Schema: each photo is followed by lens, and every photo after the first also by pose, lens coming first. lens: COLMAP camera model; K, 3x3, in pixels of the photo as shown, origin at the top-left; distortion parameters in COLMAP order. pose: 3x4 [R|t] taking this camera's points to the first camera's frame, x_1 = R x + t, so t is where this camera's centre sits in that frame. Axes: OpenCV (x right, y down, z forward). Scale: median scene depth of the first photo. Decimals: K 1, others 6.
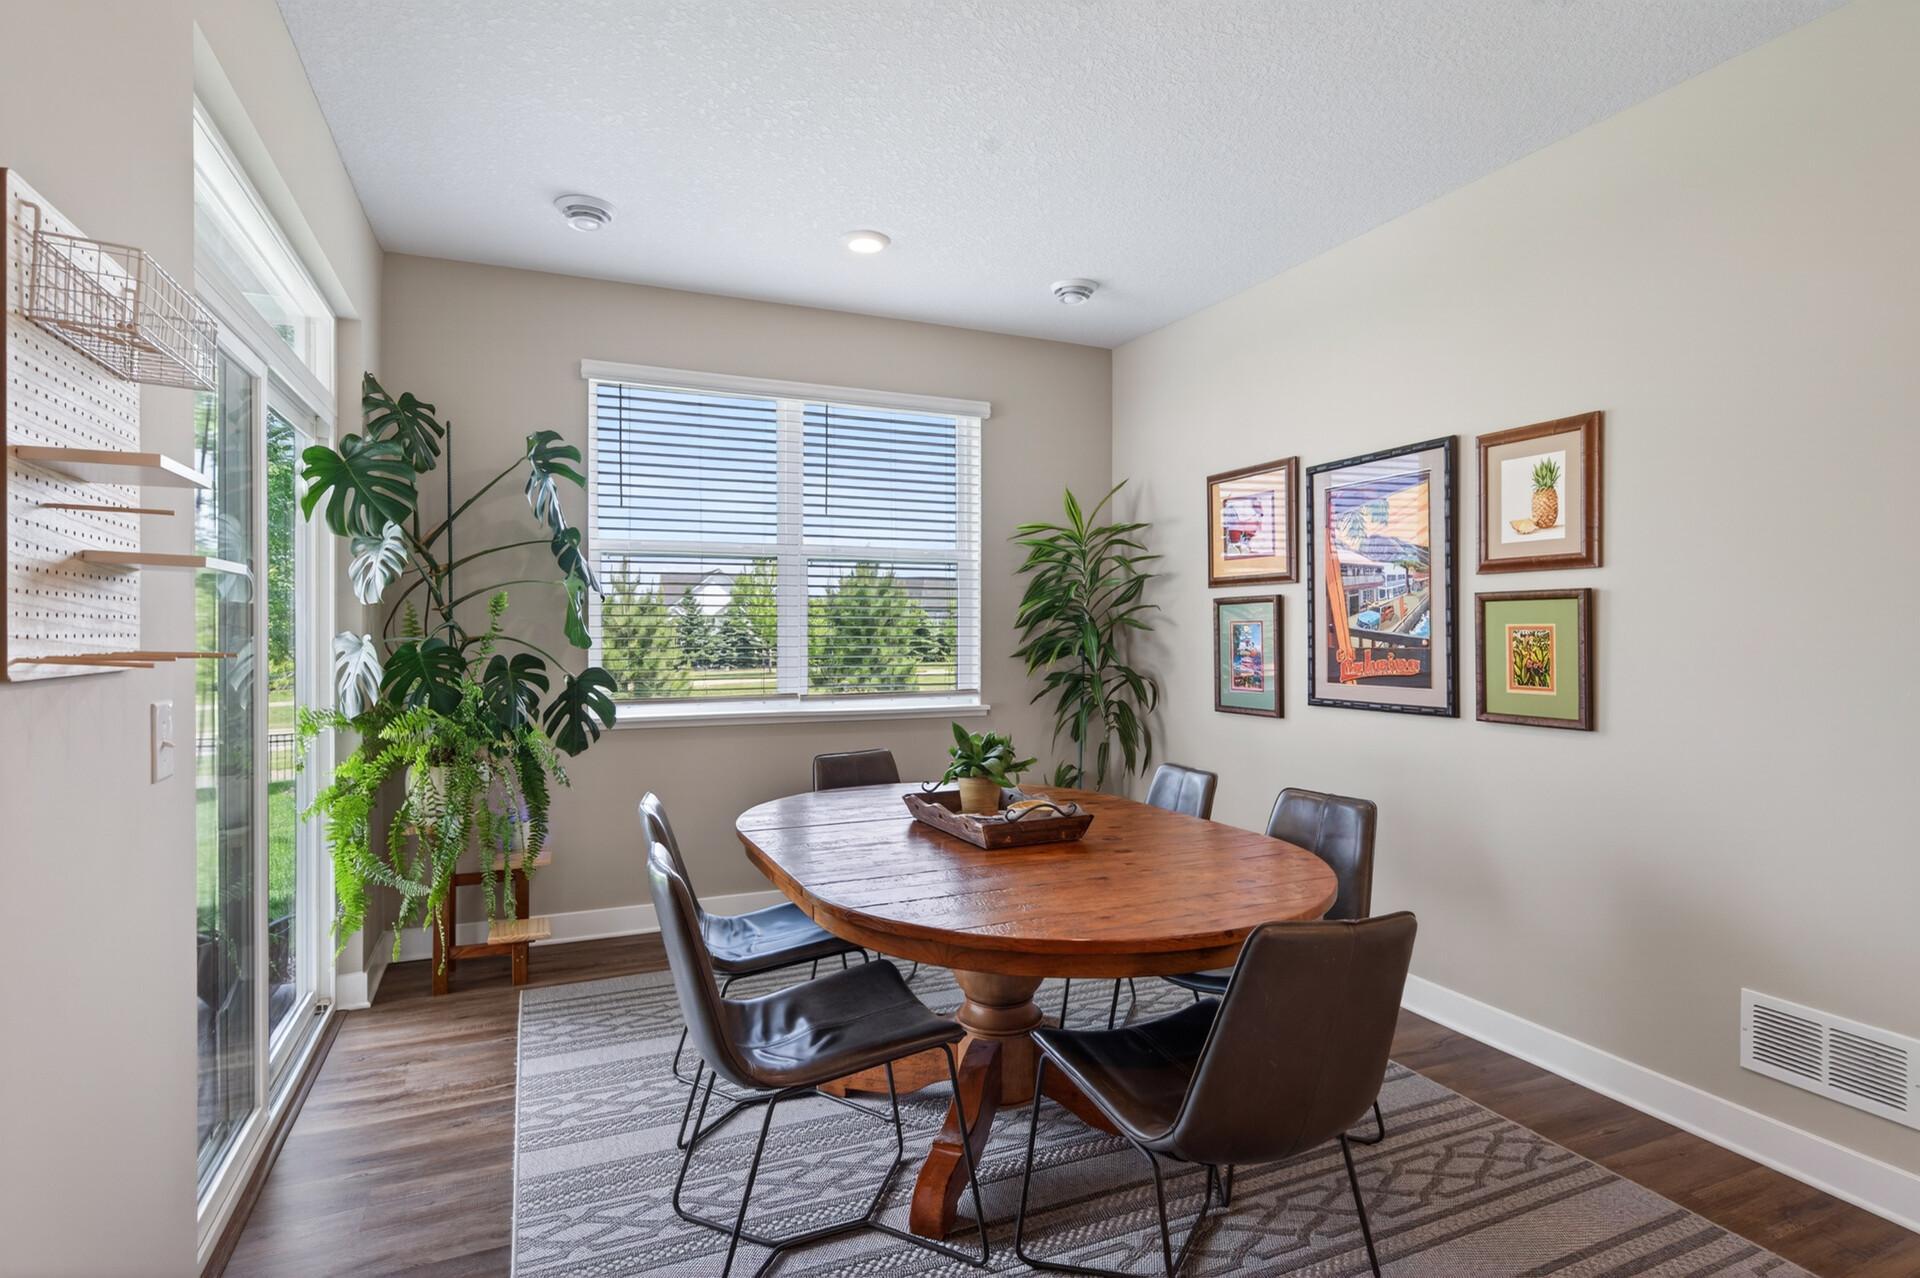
lens RADIAL K [[966.2, 0, 966.8], [0, 966.2, 640.2], [0, 0, 1]] dist [0.004201, 0.000414]
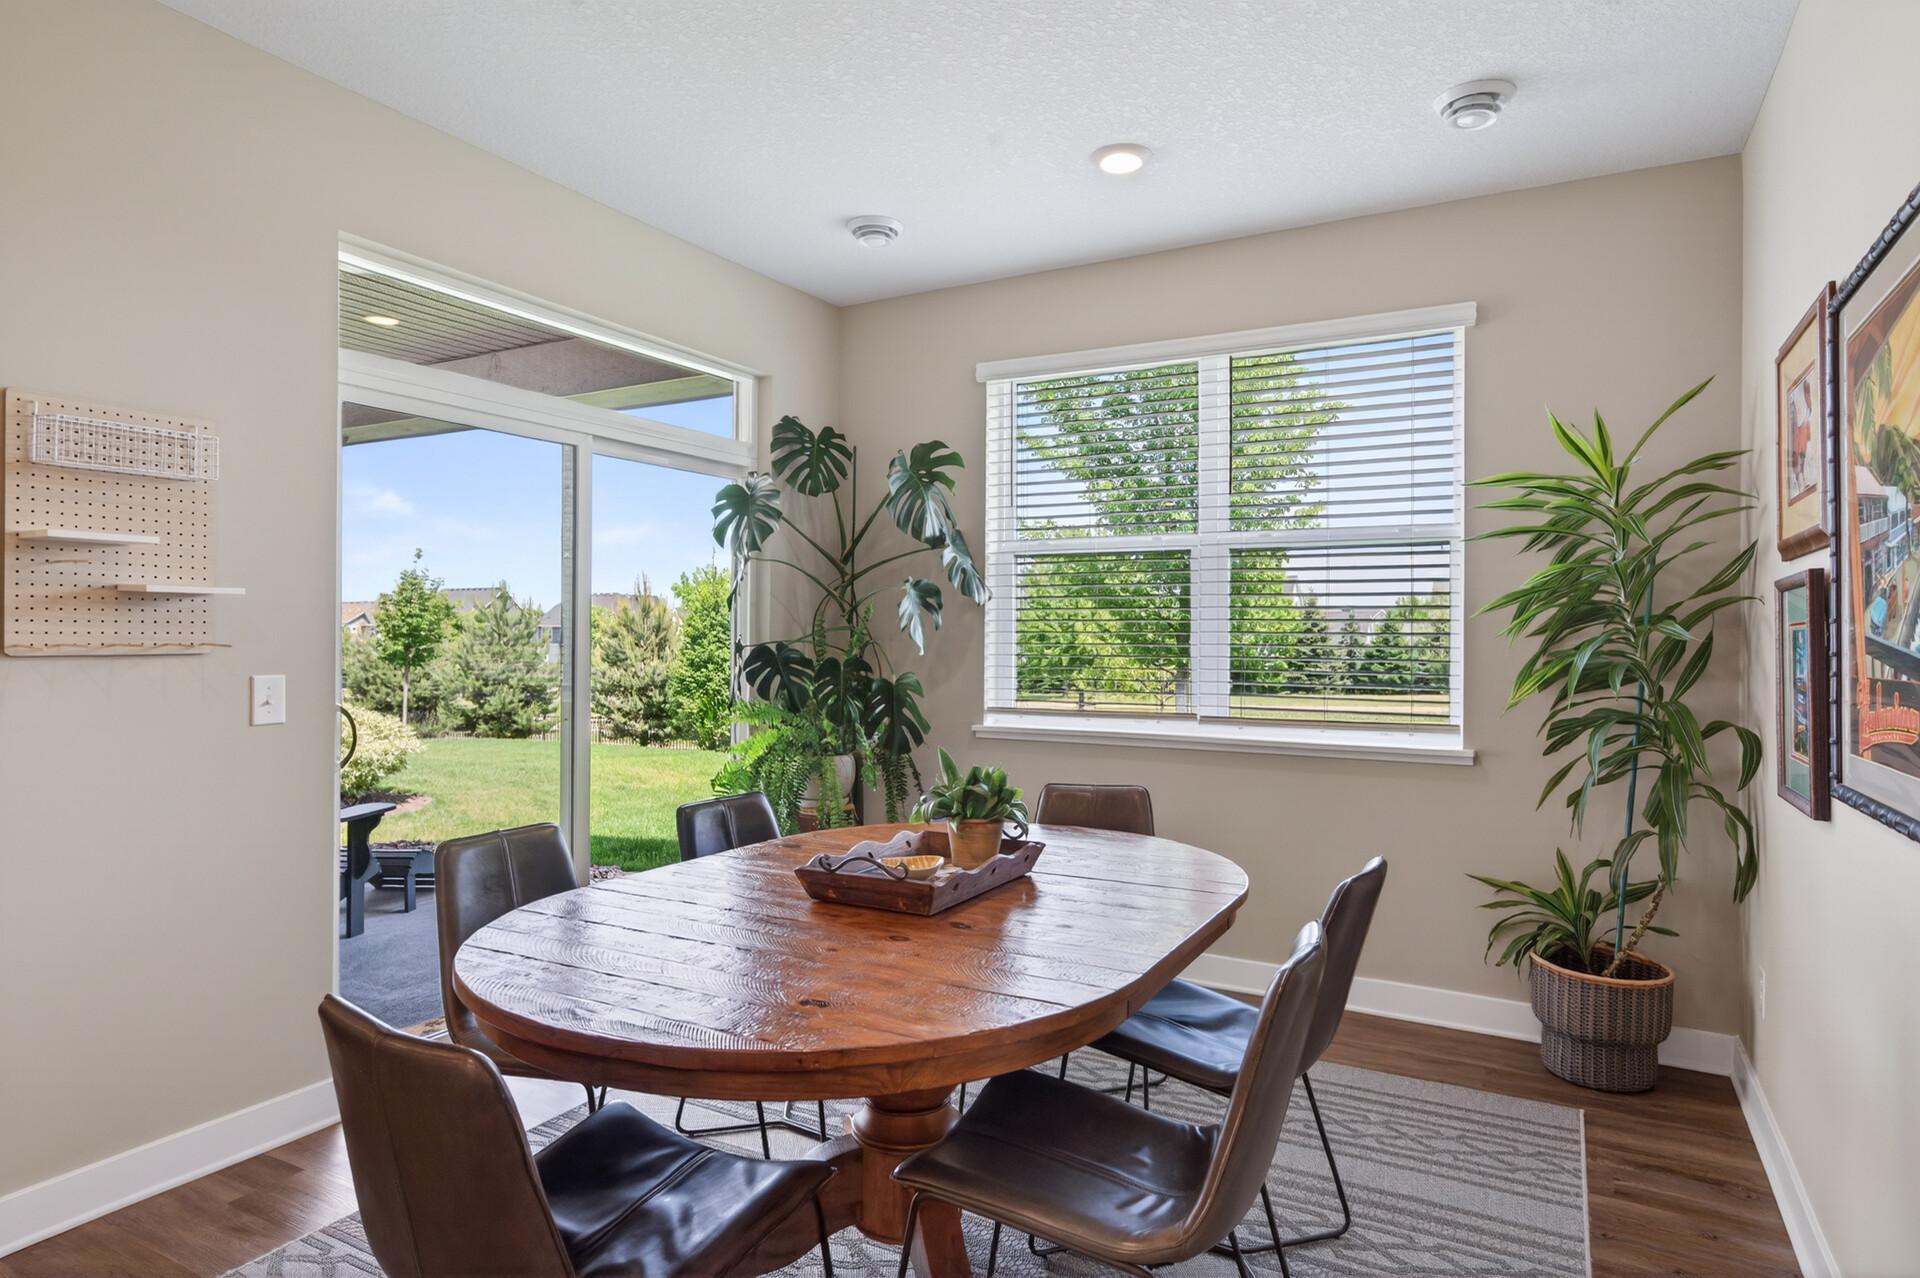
lens RADIAL K [[1102.4, 0, 968.7], [0, 1102.4, 640.6], [0, 0, 1]] dist [-0.002101, 0.001018]
pose [[0.600620, 0.008404, -0.799491, 0.558980], [-0.014375, 0.999897, -0.000289, -0.004842], [0.799406, 0.011666, 0.600678, 0.345636]]
